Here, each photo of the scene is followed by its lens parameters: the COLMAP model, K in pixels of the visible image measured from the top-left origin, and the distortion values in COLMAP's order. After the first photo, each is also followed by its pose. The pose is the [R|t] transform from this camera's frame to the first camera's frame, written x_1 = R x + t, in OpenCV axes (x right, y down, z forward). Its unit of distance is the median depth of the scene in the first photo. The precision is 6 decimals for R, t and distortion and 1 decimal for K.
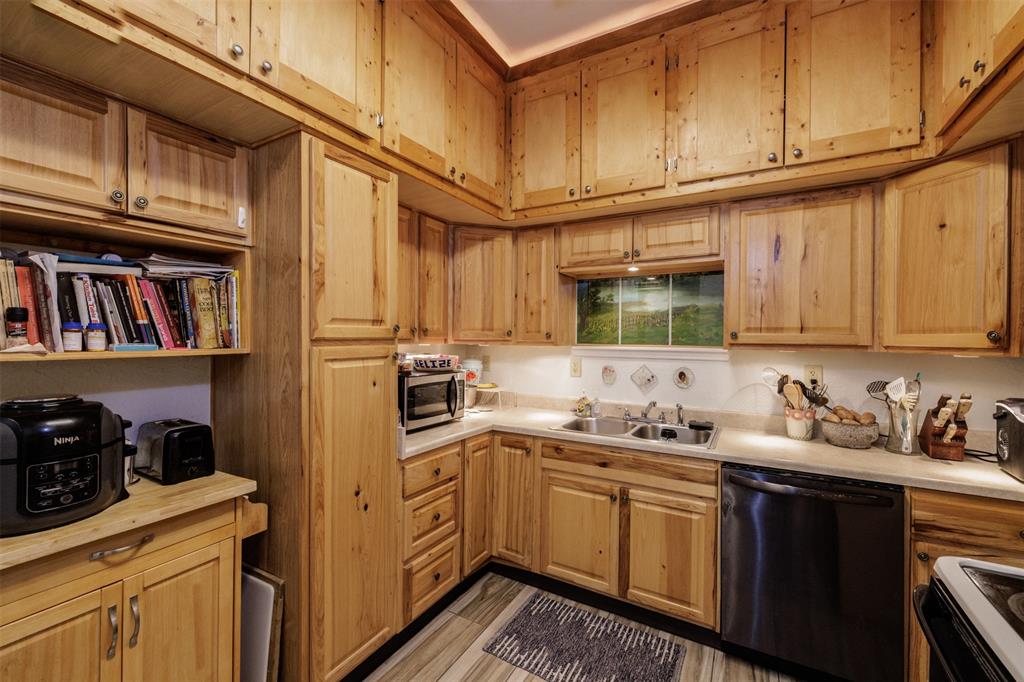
lens RADIAL K [[426.8, 0, 511.1], [0, 426.8, 338.2], [0, 0, 1]] dist [0.000709, 0.000861]
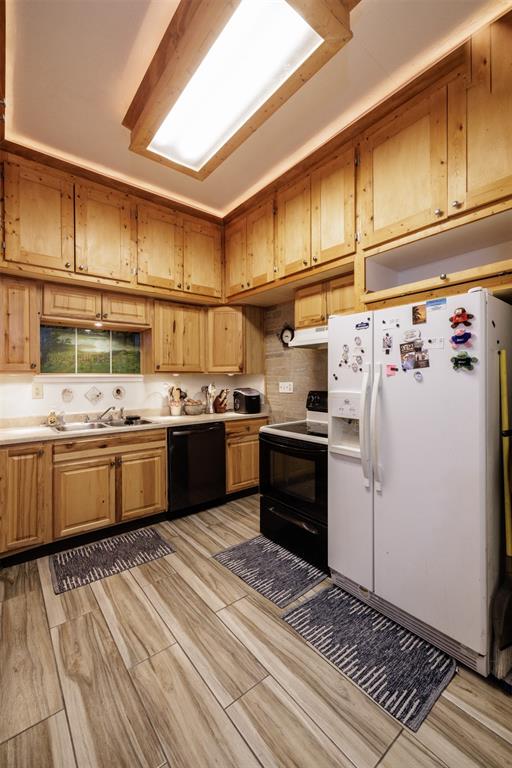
lens RADIAL K [[320.1, 0, 259.4], [0, 320.1, 379.2], [0, 0, 1]] dist [0.000709, 0.000861]
pose [[0.358894, -0.014551, 0.933265, -0.683983], [0.013332, 0.999856, 0.010462, 0.039560], [-0.933283, 0.008687, 0.359036, 0.025630]]
